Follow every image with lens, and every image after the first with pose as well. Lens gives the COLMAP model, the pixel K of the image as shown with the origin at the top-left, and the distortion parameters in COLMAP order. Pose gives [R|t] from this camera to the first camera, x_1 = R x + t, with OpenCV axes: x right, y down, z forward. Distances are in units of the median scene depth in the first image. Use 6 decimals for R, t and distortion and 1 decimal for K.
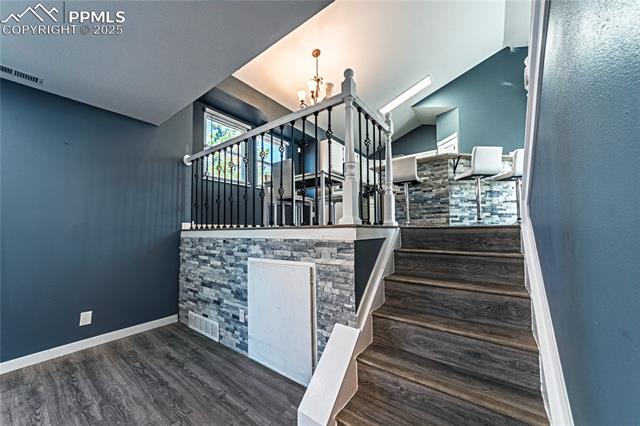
lens RADIAL K [[231.5, 0, 319.2], [0, 231.5, 218.5], [0, 0, 1]] dist [0.000803, 0.000000]
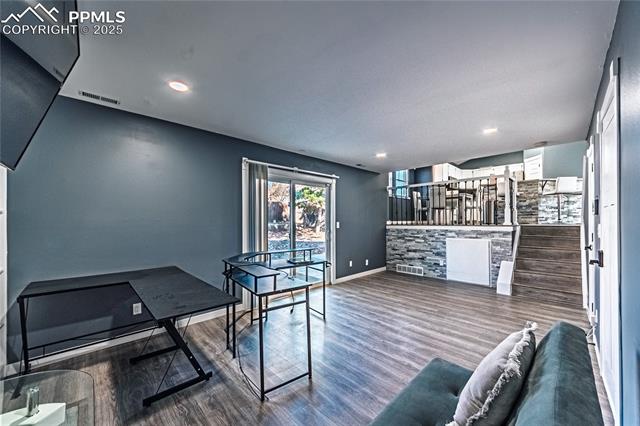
lens RADIAL K [[240.3, 0, 320.5], [0, 240.3, 220.2], [0, 0, 1]] dist [-0.000386, -0.000203]
pose [[0.987319, 0.007072, -0.158589, -0.830909], [0.001040, 0.998698, 0.051009, -0.094103], [0.158743, -0.050527, 0.986026, -1.110227]]
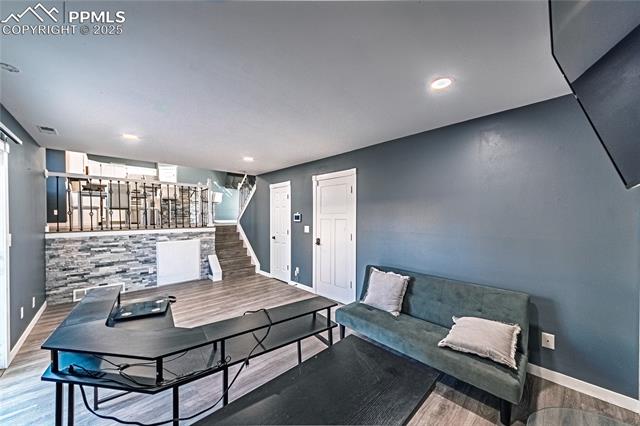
lens RADIAL K [[231.5, 0, 319.2], [0, 231.5, 218.5], [0, 0, 1]] dist [0.000803, 0.000000]
pose [[0.178549, 0.001074, 0.983930, -1.541528], [-0.049802, 0.998727, 0.007947, -0.104372], [-0.982670, -0.050421, 0.178375, -0.617252]]
